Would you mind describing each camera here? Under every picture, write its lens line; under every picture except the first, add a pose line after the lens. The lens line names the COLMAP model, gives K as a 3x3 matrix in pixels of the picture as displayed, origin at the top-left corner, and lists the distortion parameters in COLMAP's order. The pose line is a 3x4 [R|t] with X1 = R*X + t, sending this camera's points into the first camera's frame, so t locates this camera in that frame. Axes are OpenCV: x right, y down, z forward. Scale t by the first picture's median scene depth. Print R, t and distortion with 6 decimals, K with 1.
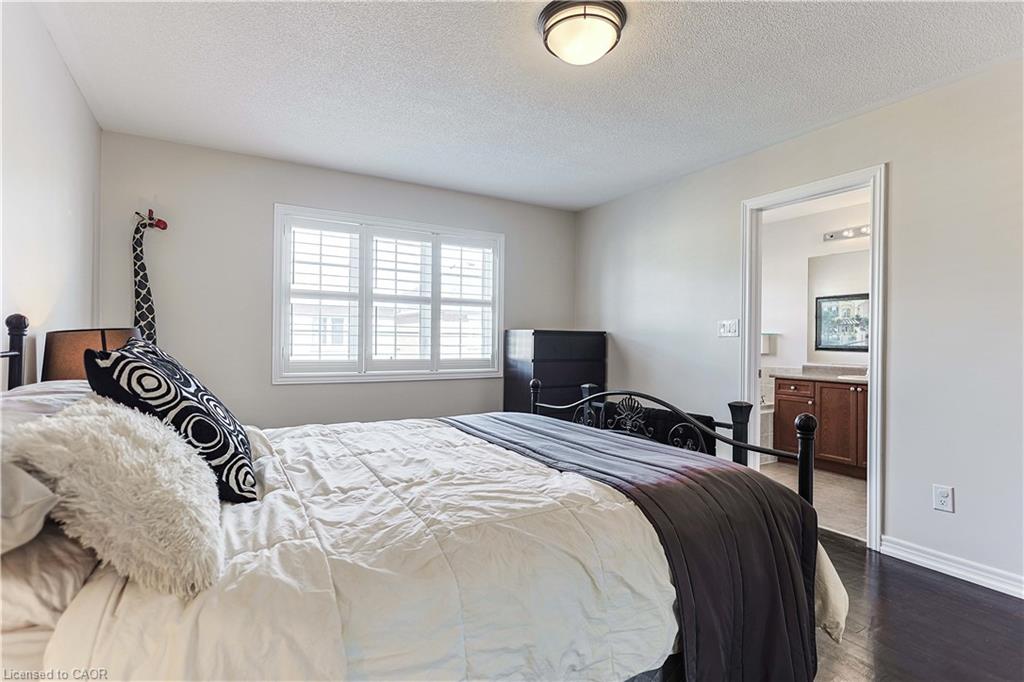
lens RADIAL K [[515.7, 0, 516.2], [0, 515.7, 341.9], [0, 0, 1]] dist [0.000335, 0.000465]
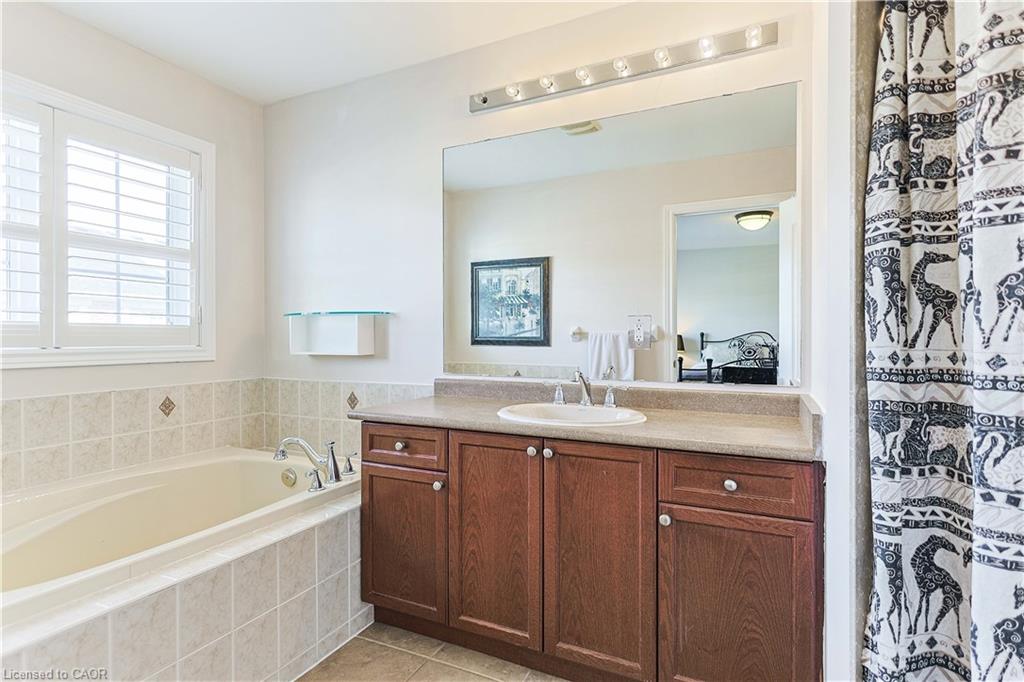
lens RADIAL K [[515.7, 0, 516.2], [0, 515.7, 341.9], [0, 0, 1]] dist [0.000335, 0.000465]
pose [[0.834605, -0.015391, 0.550634, 0.377053], [0.009760, 0.999866, 0.013155, 0.006492], [-0.550762, -0.005605, 0.834643, 0.597641]]
